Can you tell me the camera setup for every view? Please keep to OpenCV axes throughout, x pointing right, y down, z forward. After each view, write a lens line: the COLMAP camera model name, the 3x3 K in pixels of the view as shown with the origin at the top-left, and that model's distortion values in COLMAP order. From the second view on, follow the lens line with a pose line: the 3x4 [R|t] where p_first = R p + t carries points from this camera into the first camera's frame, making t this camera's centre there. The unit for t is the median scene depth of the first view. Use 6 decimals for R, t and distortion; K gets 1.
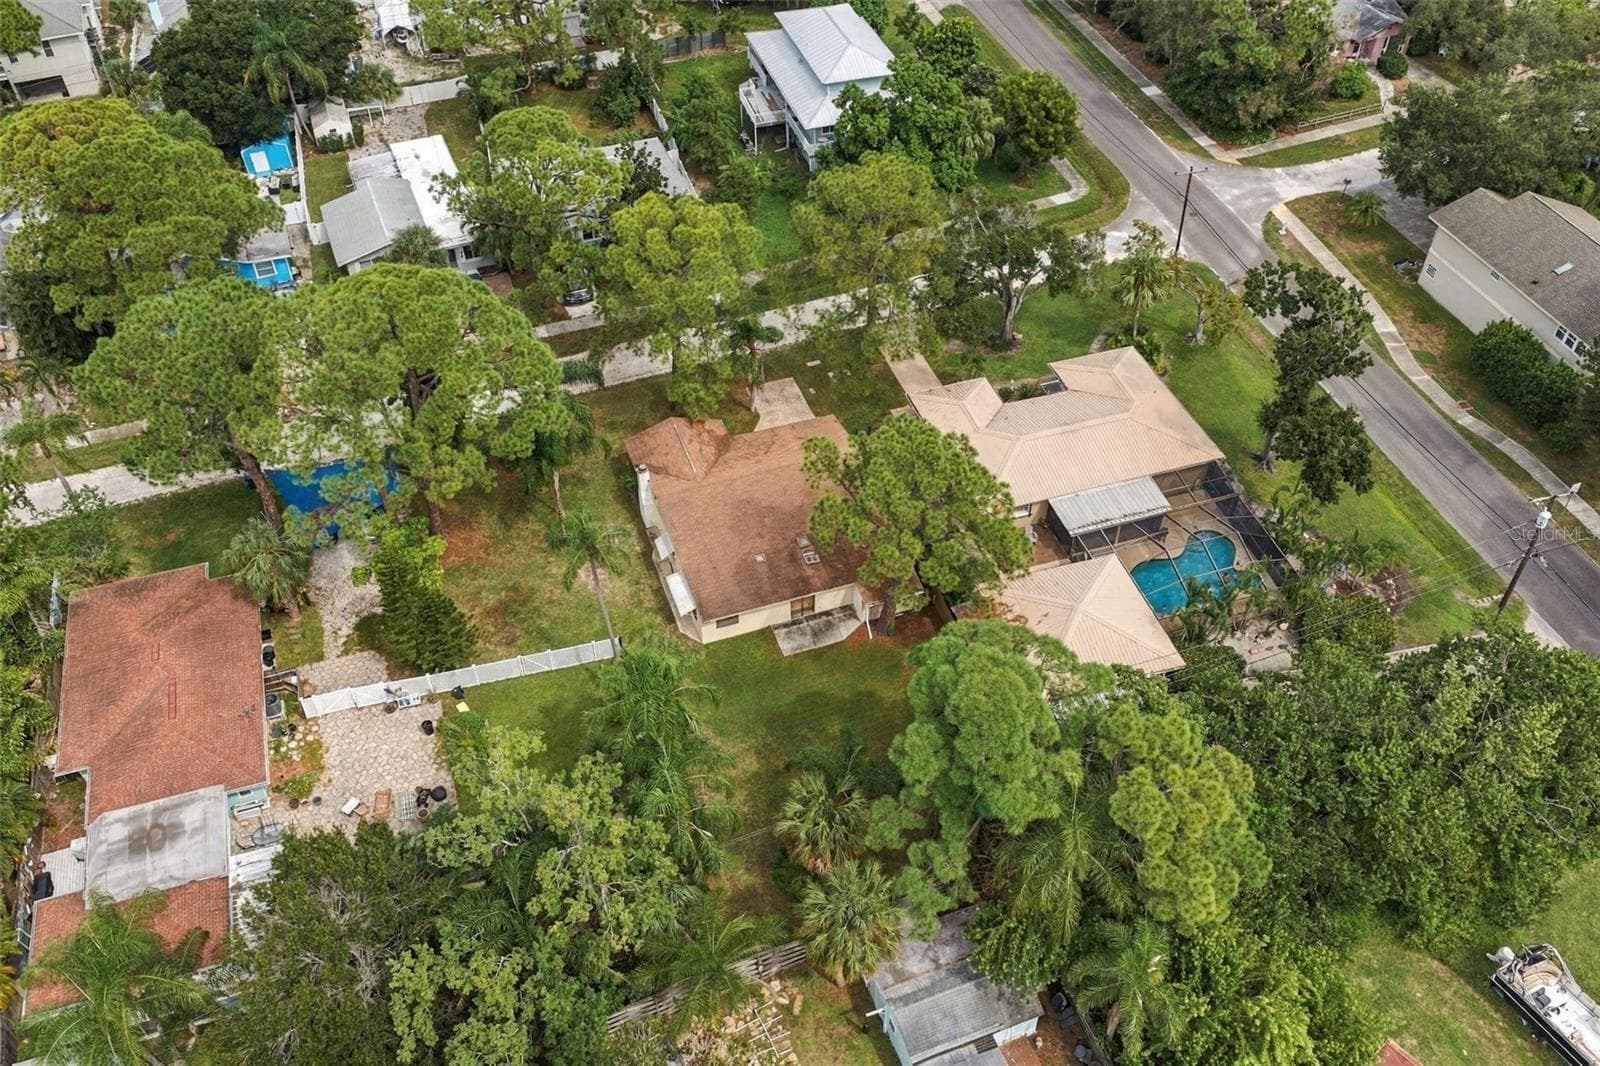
lens RADIAL K [[1336.4, 0, 800.0], [0, 1336.4, 533.0], [0, 0, 1]] dist [0.006111, -0.012071]
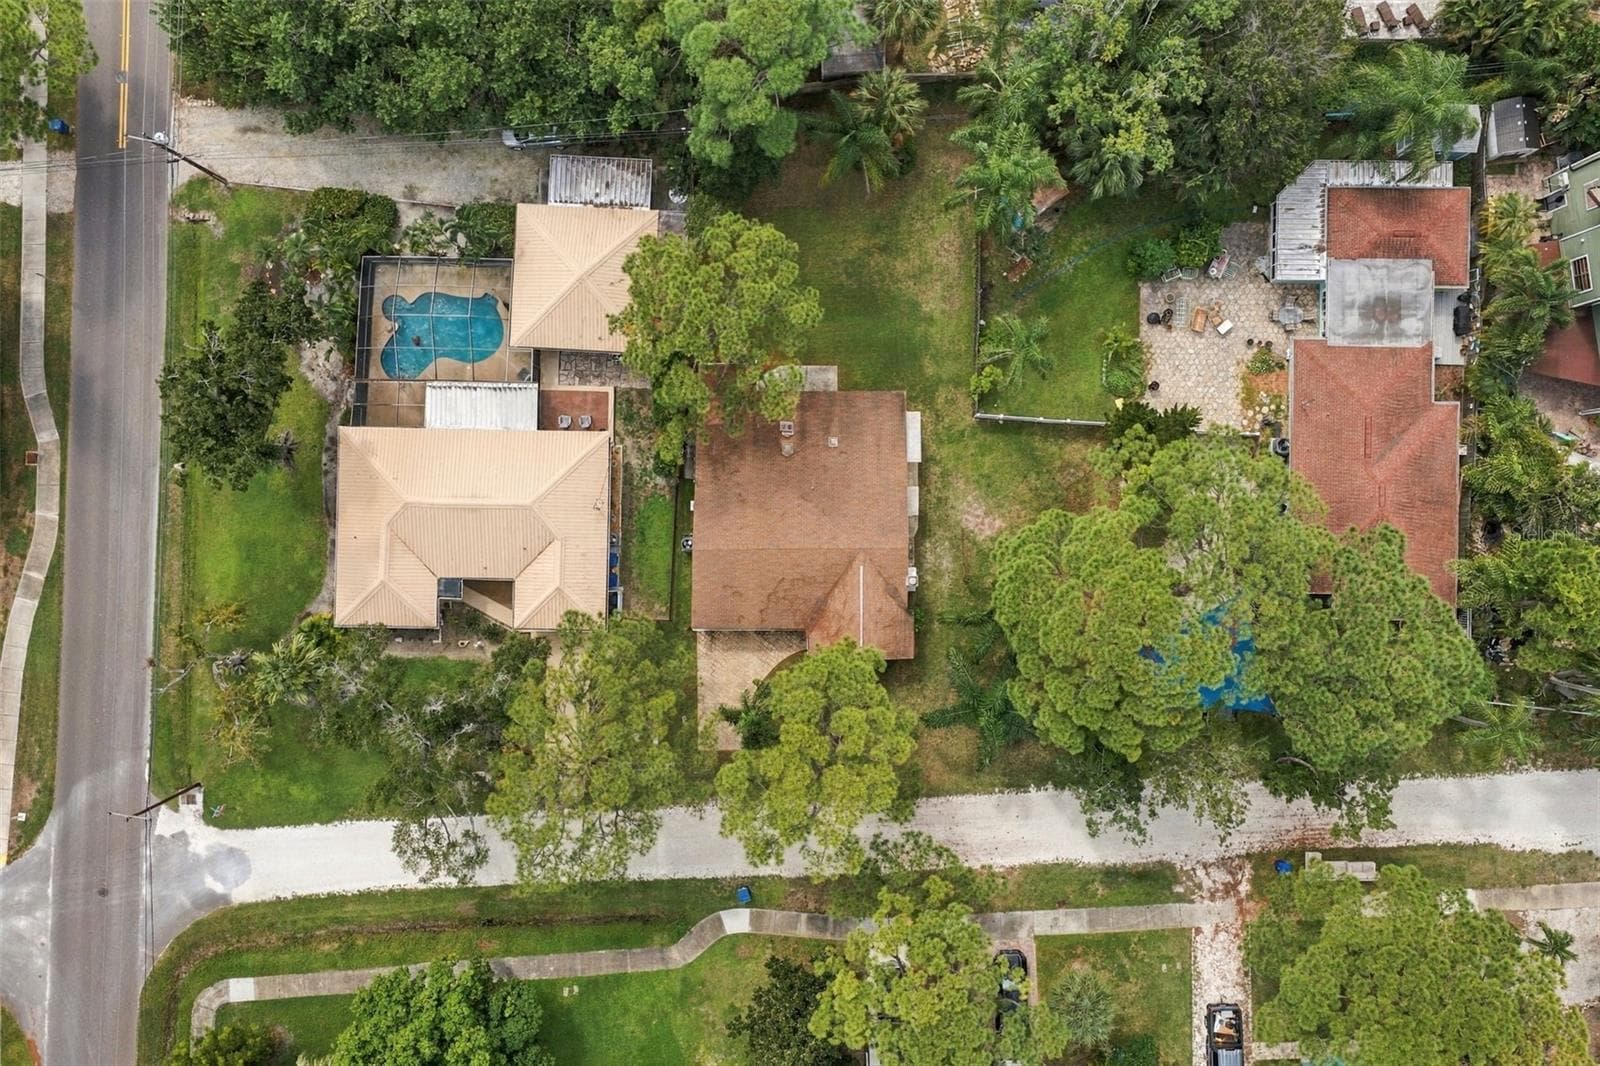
lens RADIAL K [[1336.4, 0, 800.0], [0, 1336.4, 533.0], [0, 0, 1]] dist [0.006111, -0.012071]
pose [[-0.944105, -0.329184, 0.017430, -0.038473], [0.243911, -0.662017, 0.708689, -0.644055], [-0.221750, 0.673328, 0.705305, 0.256750]]
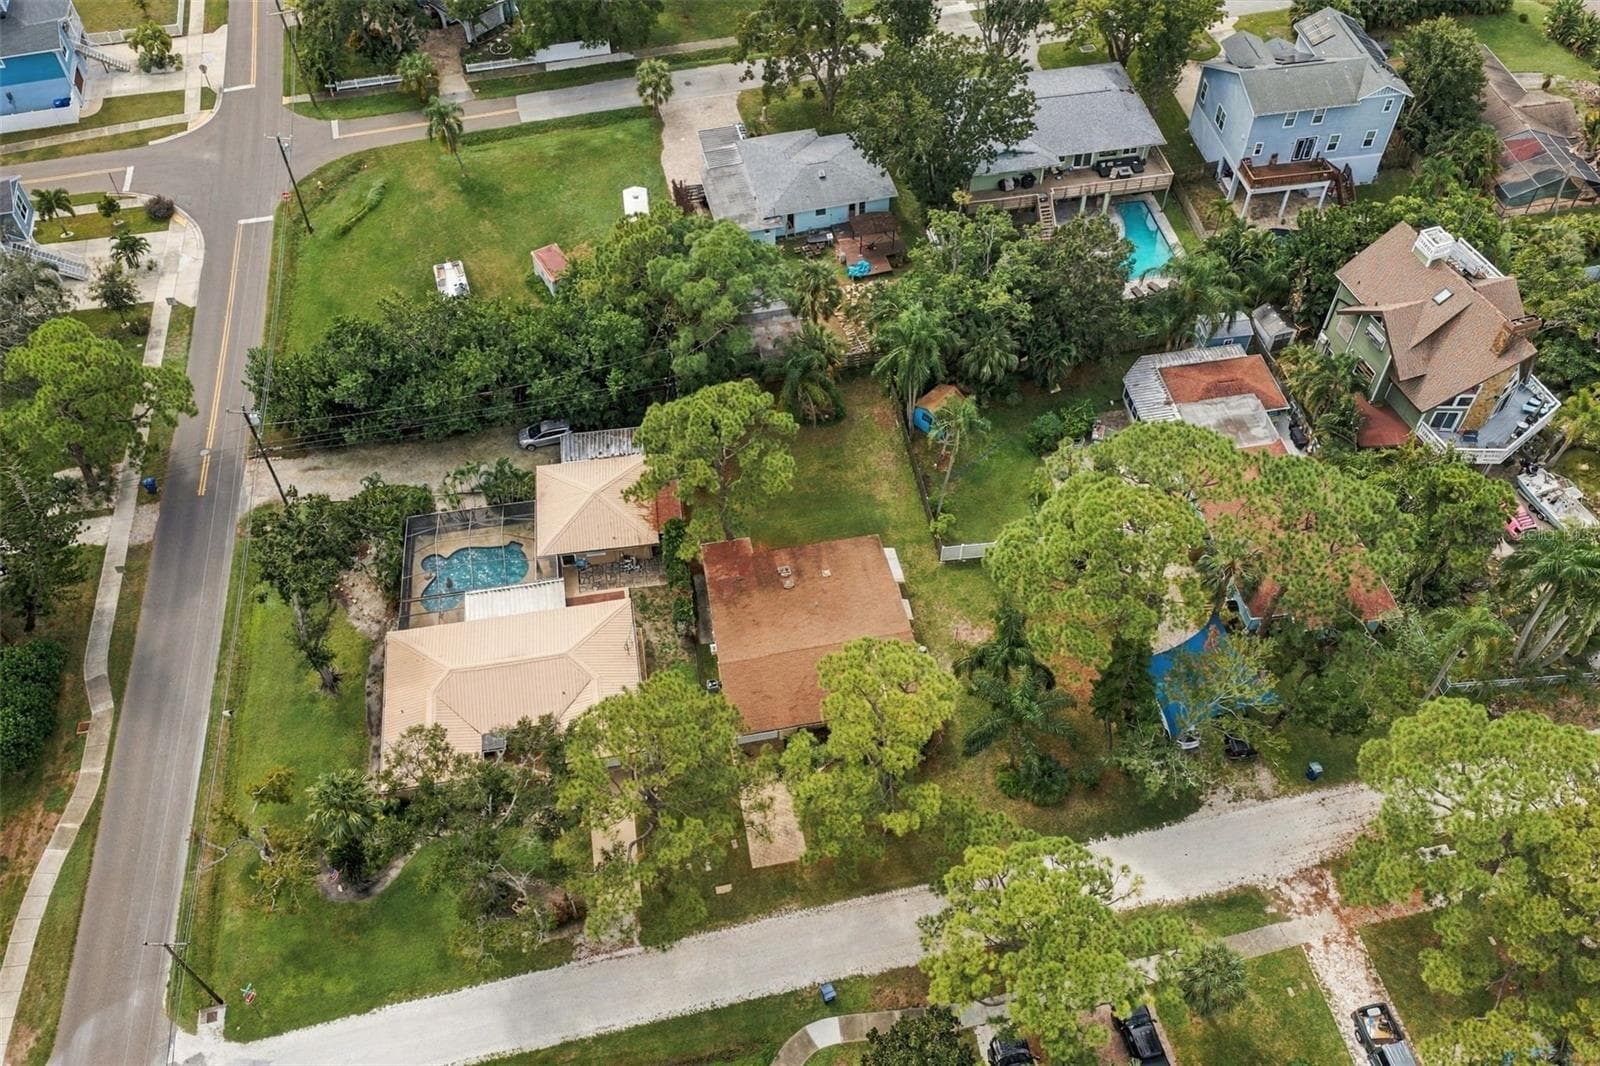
lens RADIAL K [[1336.4, 0, 800.0], [0, 1336.4, 533.0], [0, 0, 1]] dist [0.006111, -0.012071]
pose [[-0.988780, -0.105455, 0.105802, -0.107072], [0.115216, -0.087581, 0.989472, -0.970573], [-0.095079, 0.990560, 0.098748, 0.698102]]
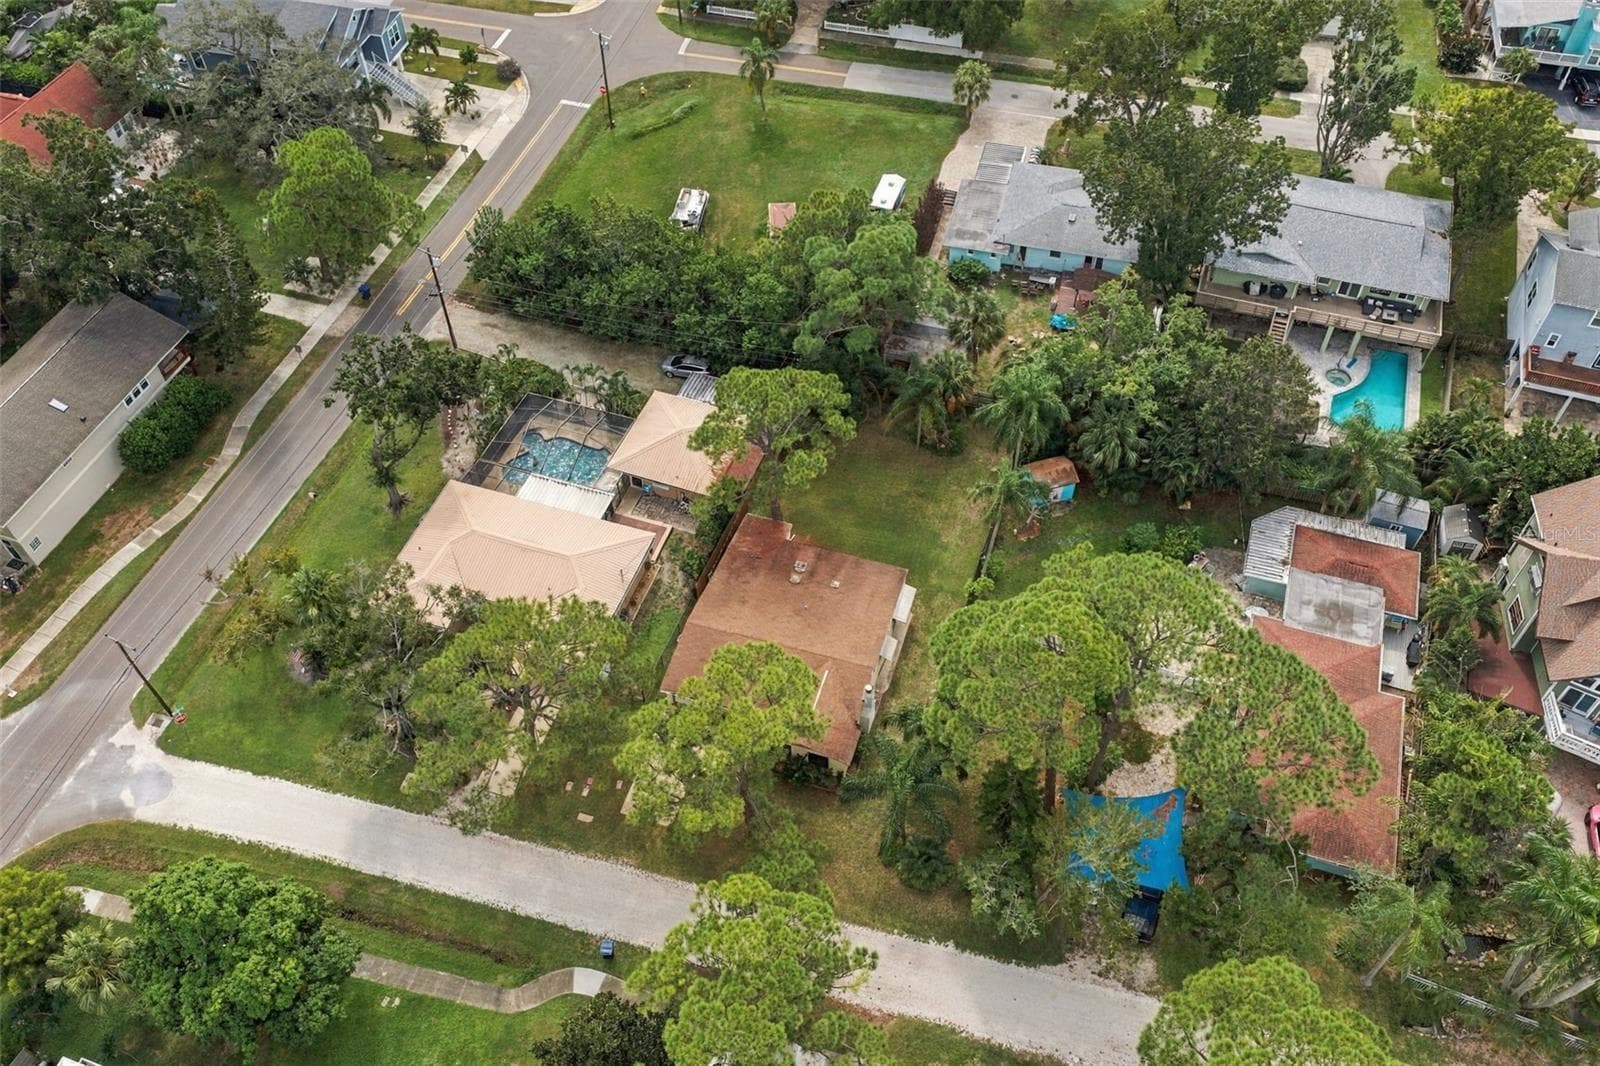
lens RADIAL K [[1336.4, 0, 800.0], [0, 1336.4, 533.0], [0, 0, 1]] dist [0.006111, -0.012071]
pose [[-0.799330, -0.457341, 0.389757, -0.372569], [0.430291, 0.017103, 0.902528, -0.891960], [-0.419429, 0.889127, 0.183118, 0.619987]]
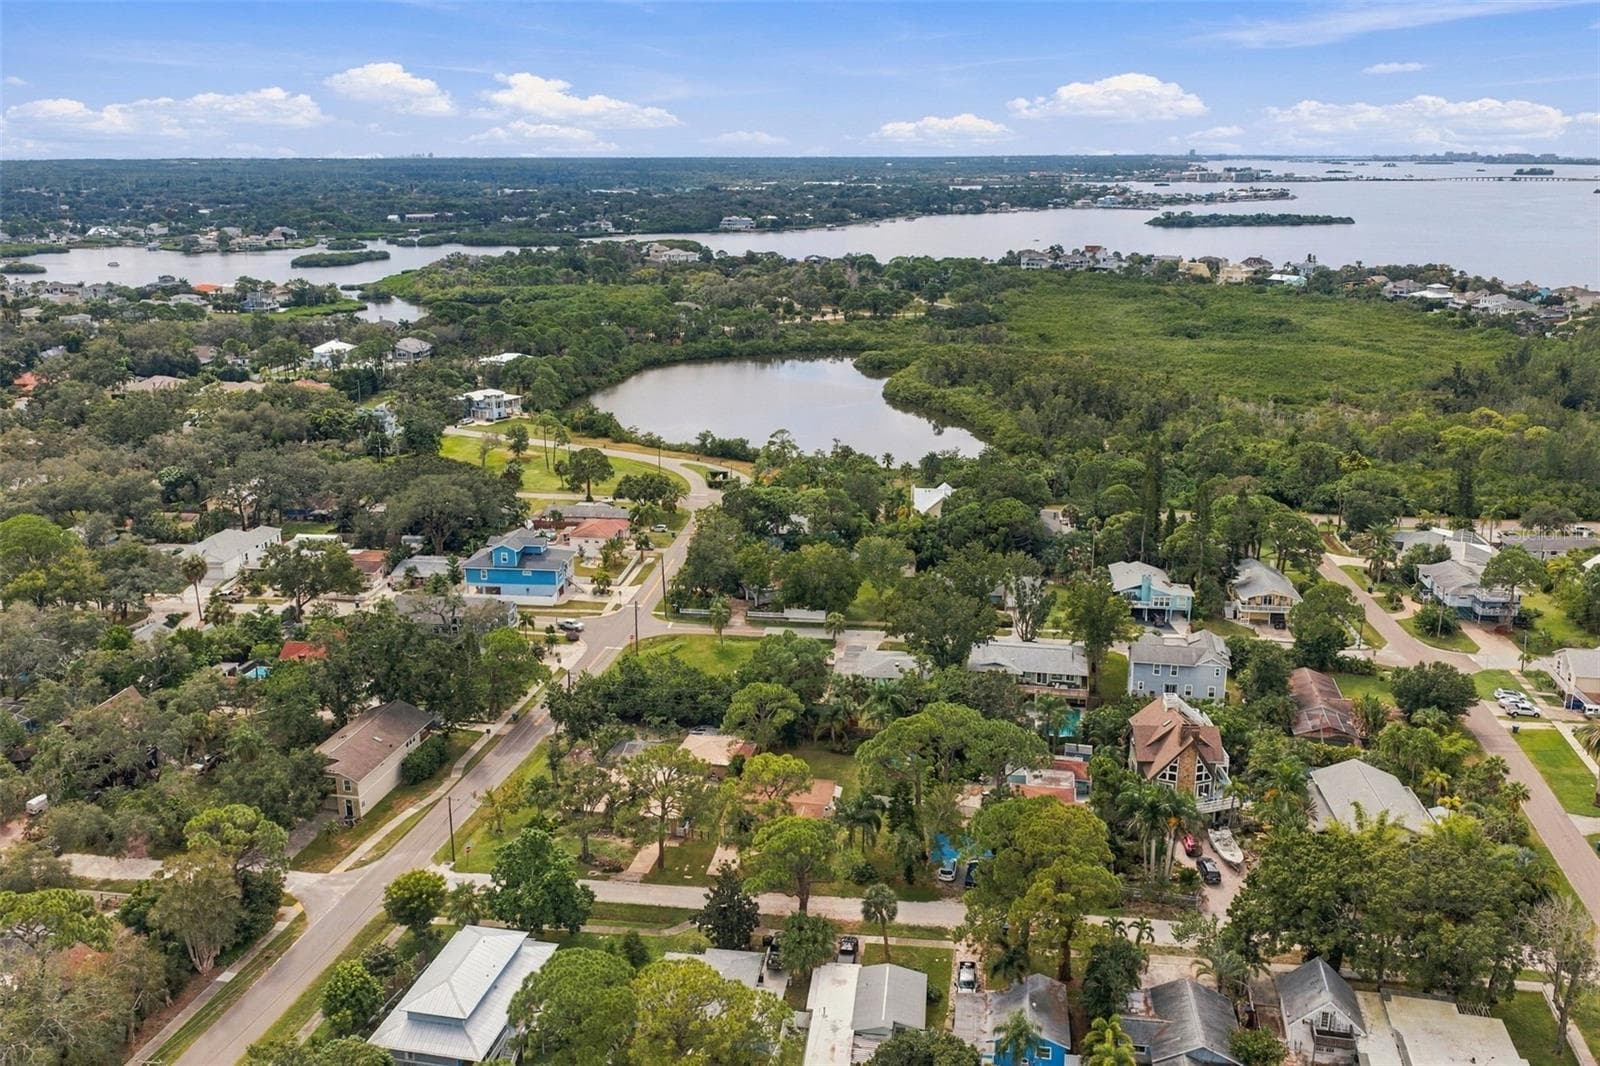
lens RADIAL K [[1328.0, 0, 800.0], [0, 1328.0, 533.0], [0, 0, 1]] dist [0.016672, -0.004031]
pose [[-0.872940, -0.128054, 0.470722, -0.877773], [0.345301, 0.519414, 0.781650, -1.671756], [-0.344593, 0.844873, -0.409200, 1.301822]]
